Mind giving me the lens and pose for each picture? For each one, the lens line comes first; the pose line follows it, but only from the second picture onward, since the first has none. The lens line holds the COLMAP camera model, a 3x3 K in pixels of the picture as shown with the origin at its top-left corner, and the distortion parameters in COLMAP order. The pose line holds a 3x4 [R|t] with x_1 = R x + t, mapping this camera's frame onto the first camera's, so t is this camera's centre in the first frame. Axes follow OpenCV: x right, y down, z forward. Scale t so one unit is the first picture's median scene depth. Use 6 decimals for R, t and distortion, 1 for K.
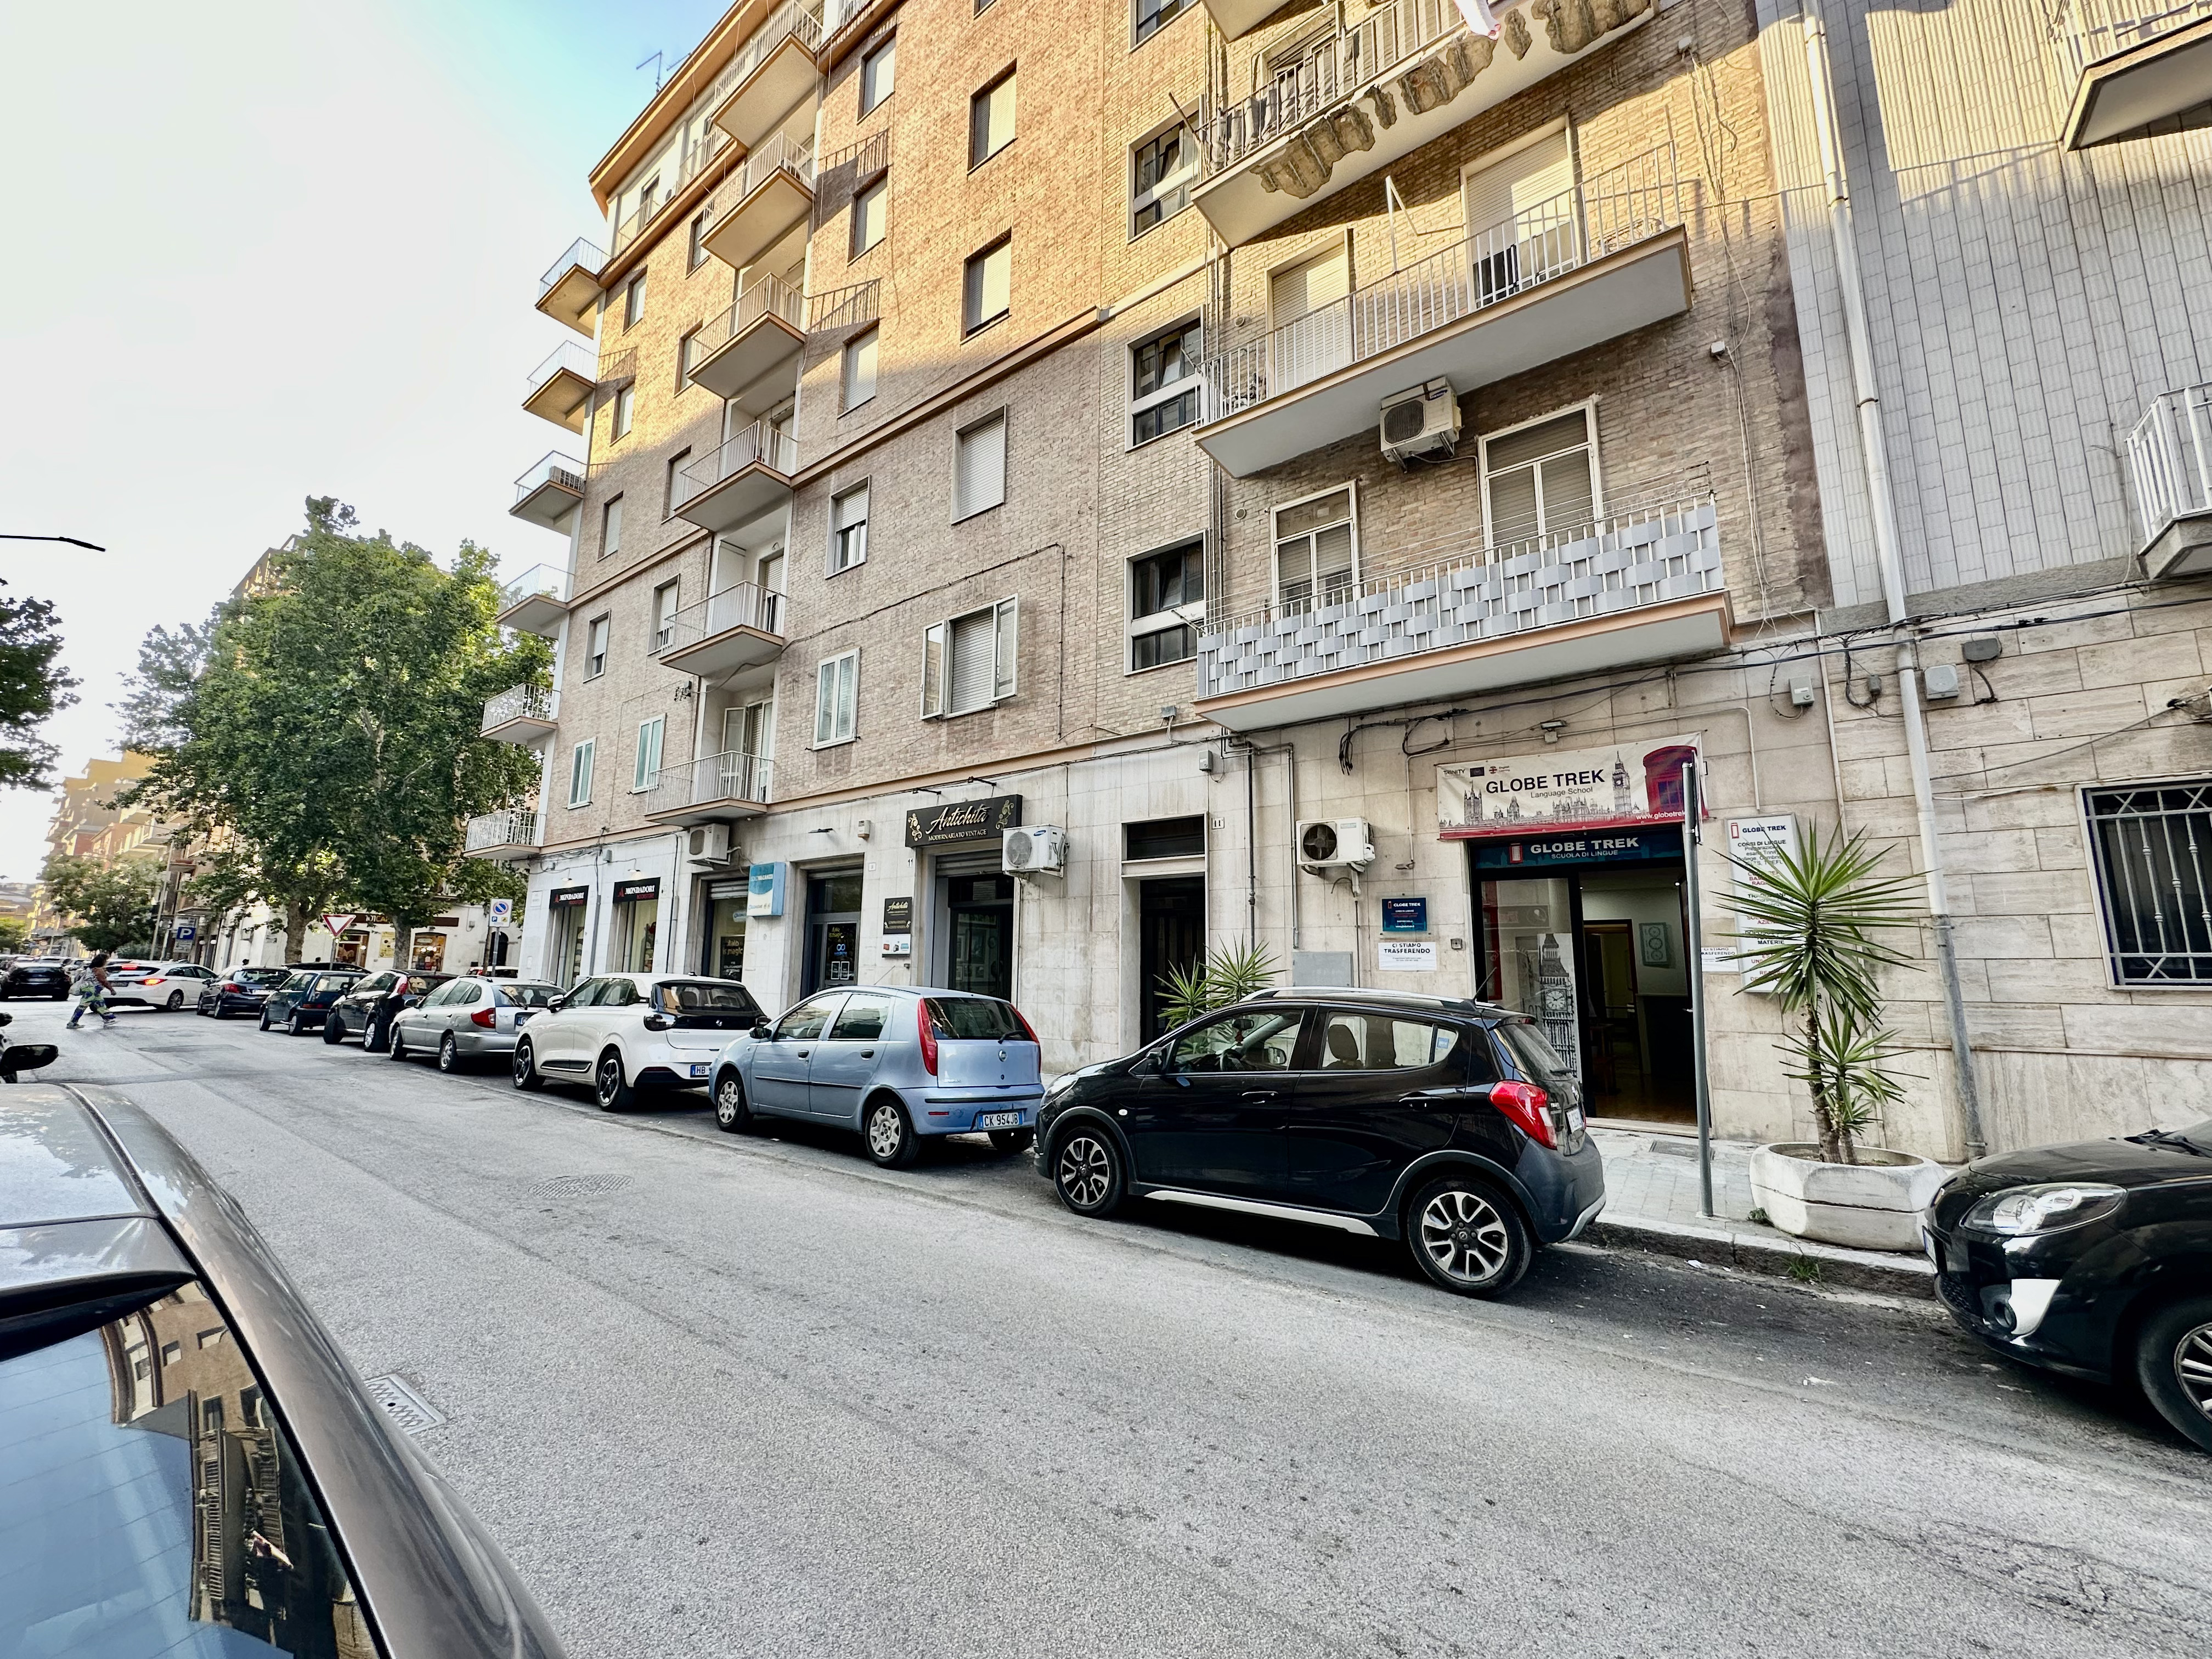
lens RADIAL K [[883.2, 0, 1102.7], [0, 883.2, 827.3], [0, 0, 1]] dist [-0.006750, 0.001658]
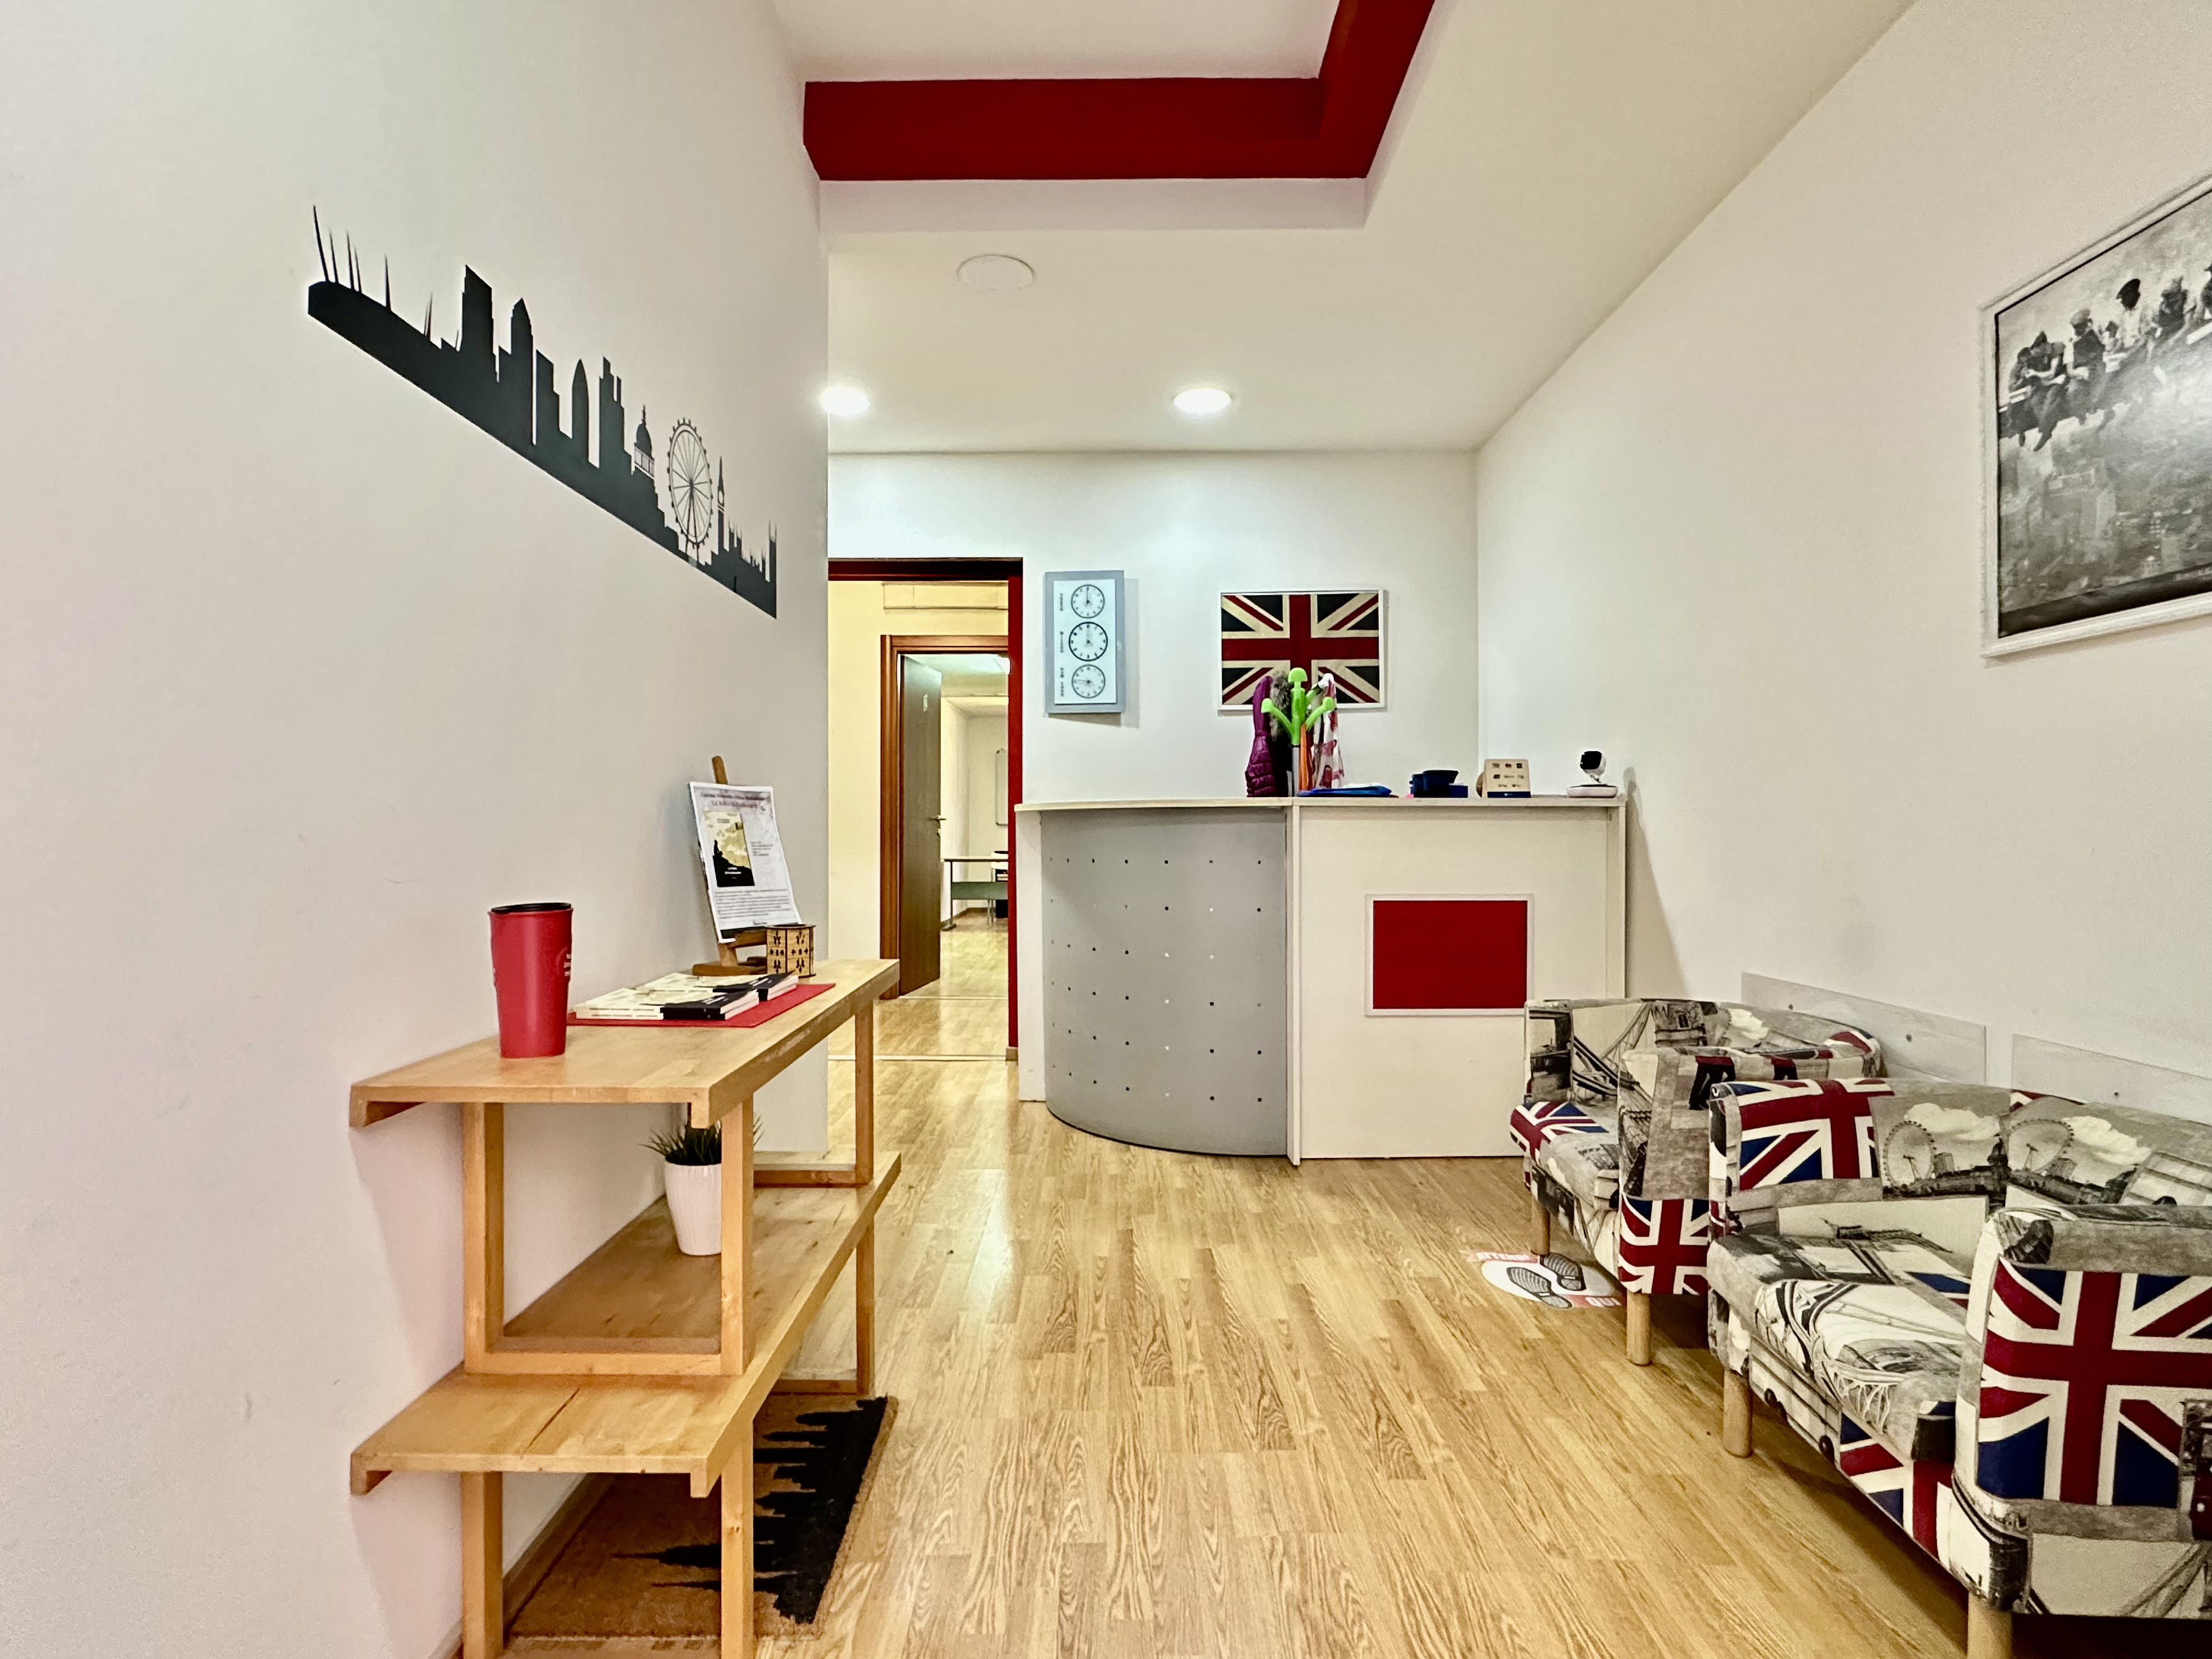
lens RADIAL K [[1109.8, 0, 1107.8], [0, 1109.8, 827.7], [0, 0, 1]] dist [-0.005083, 0.001900]
pose [[0.808564, -0.006363, 0.588374, 0.585729], [-0.090945, 0.986574, 0.135648, 0.200670], [-0.581338, -0.163190, 0.797129, 0.975508]]
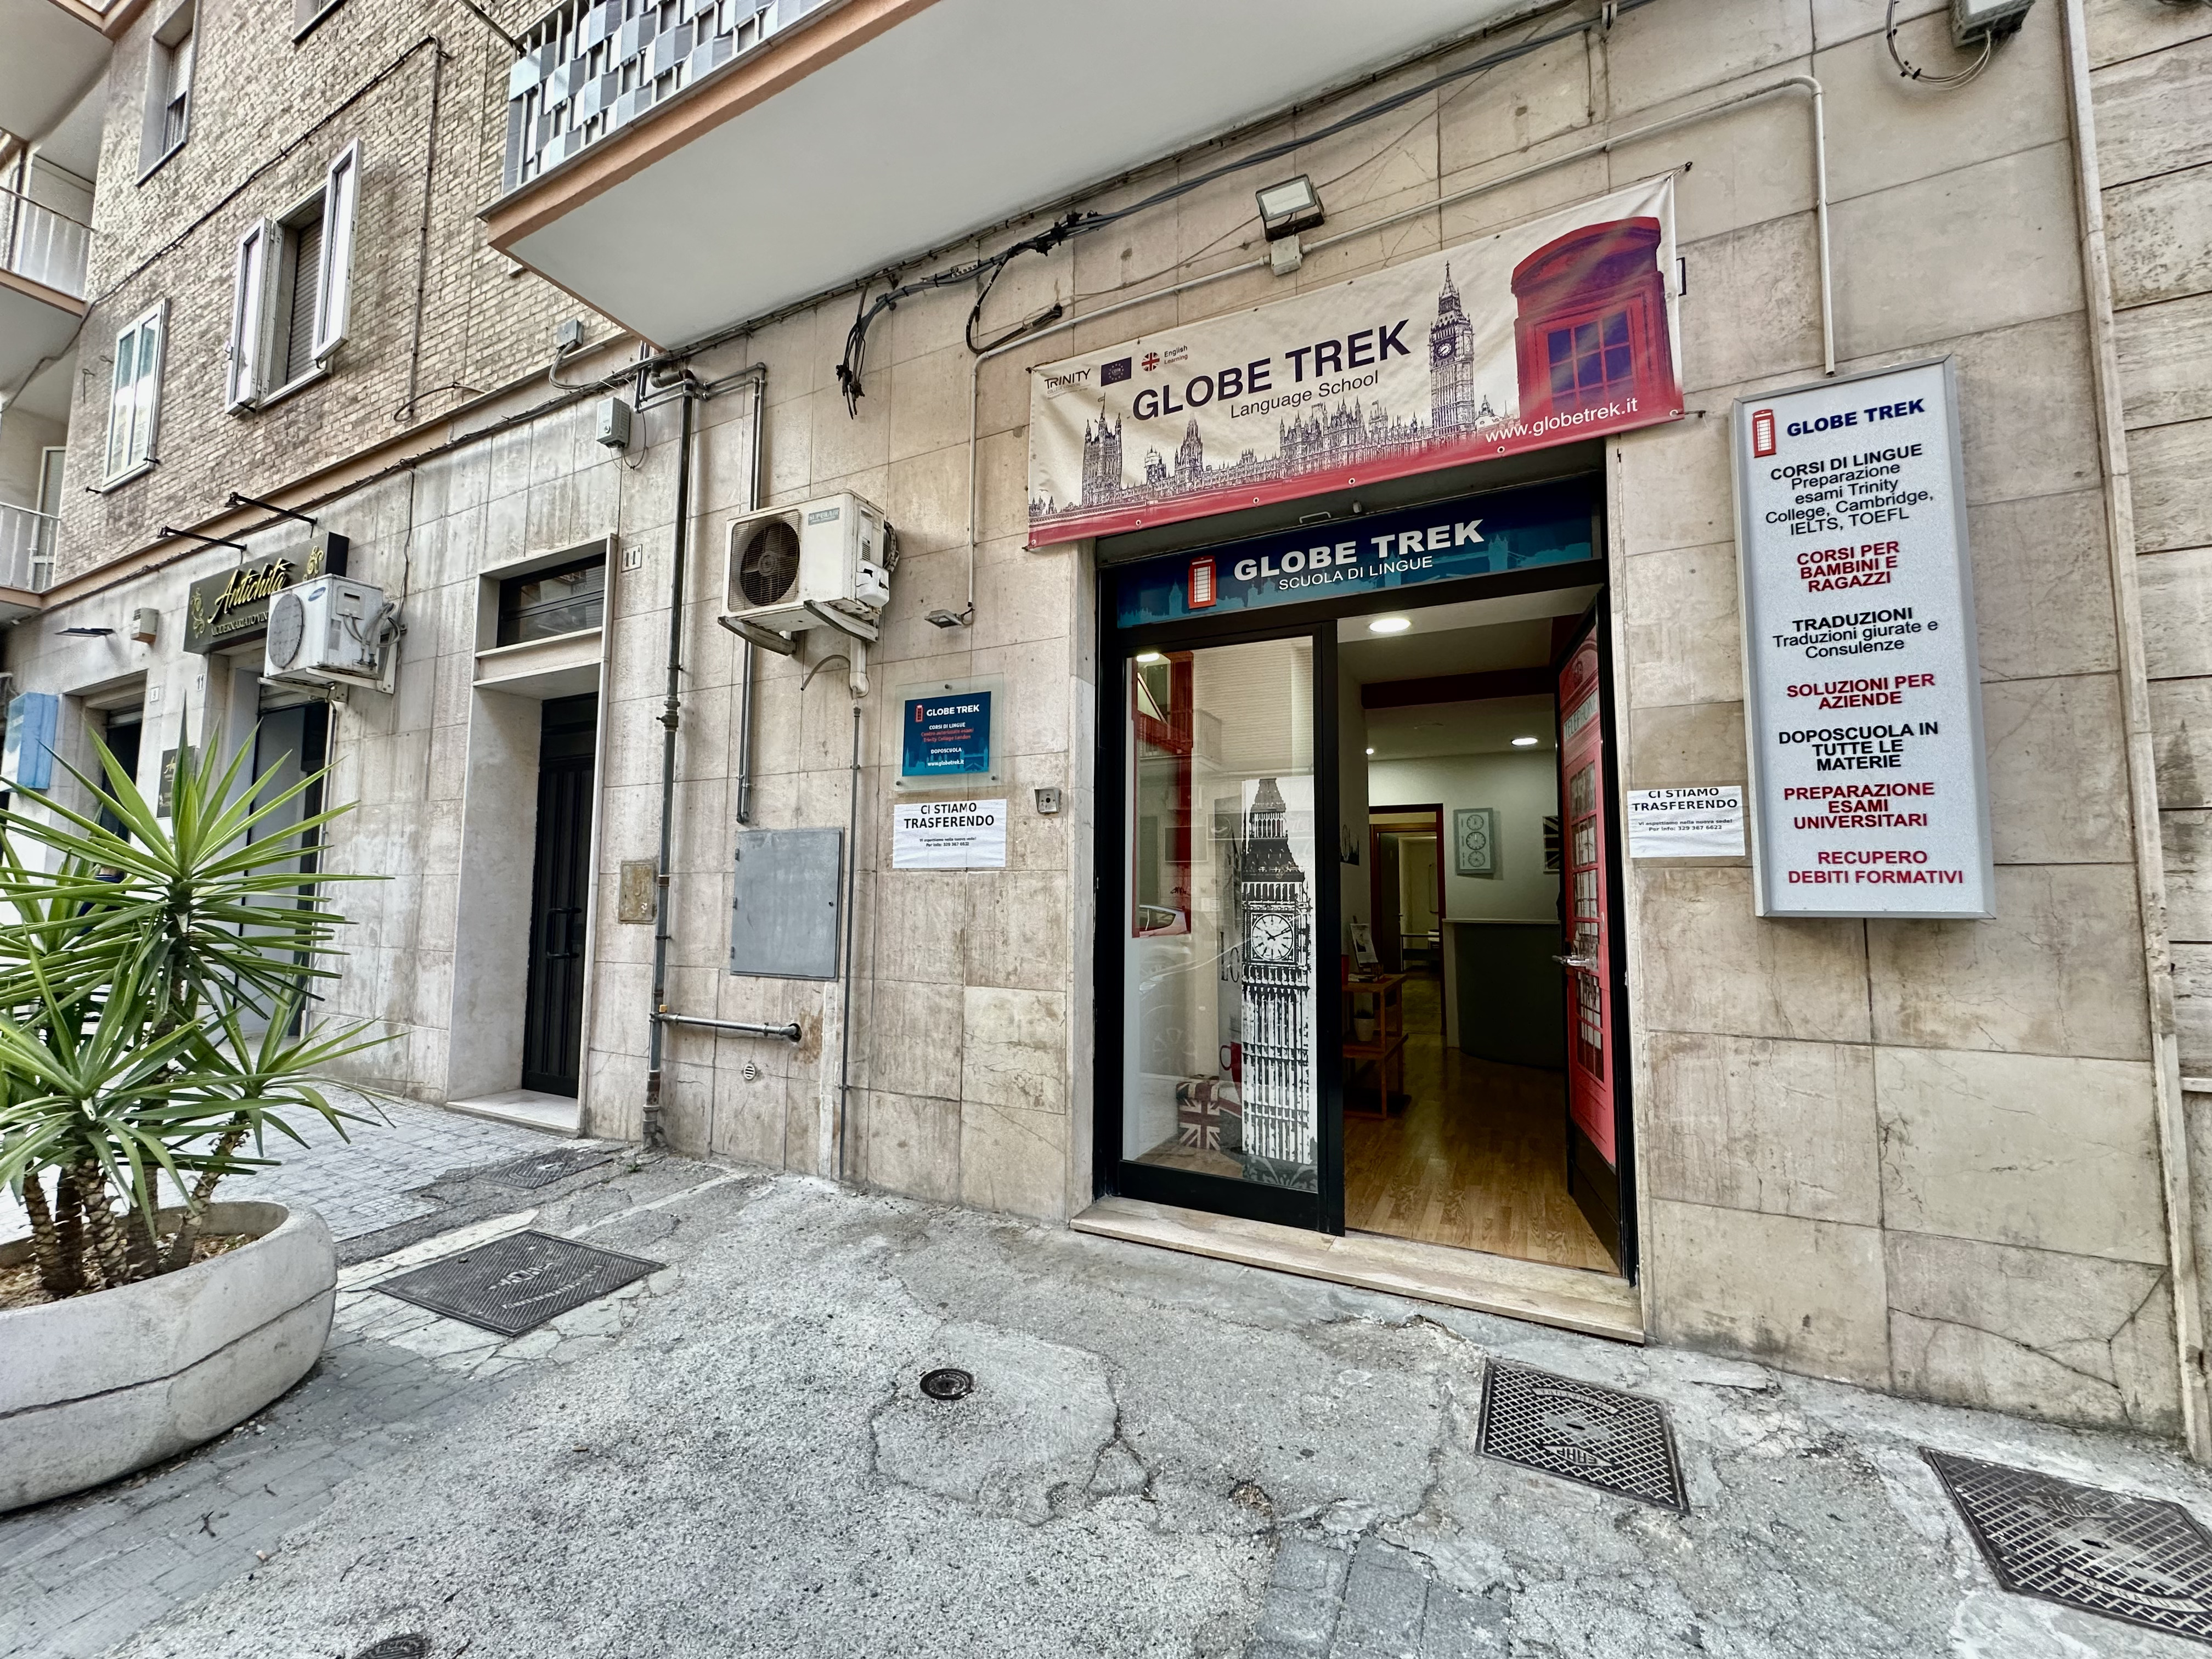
lens RADIAL K [[883.2, 0, 1100.6], [0, 883.2, 829.6], [0, 0, 1]] dist [-0.006750, 0.001658]
pose [[0.984582, 0.010945, 0.174579, 0.349317], [-0.025783, 0.996220, 0.082949, 0.109558], [-0.173011, -0.086171, 0.981143, 0.591704]]
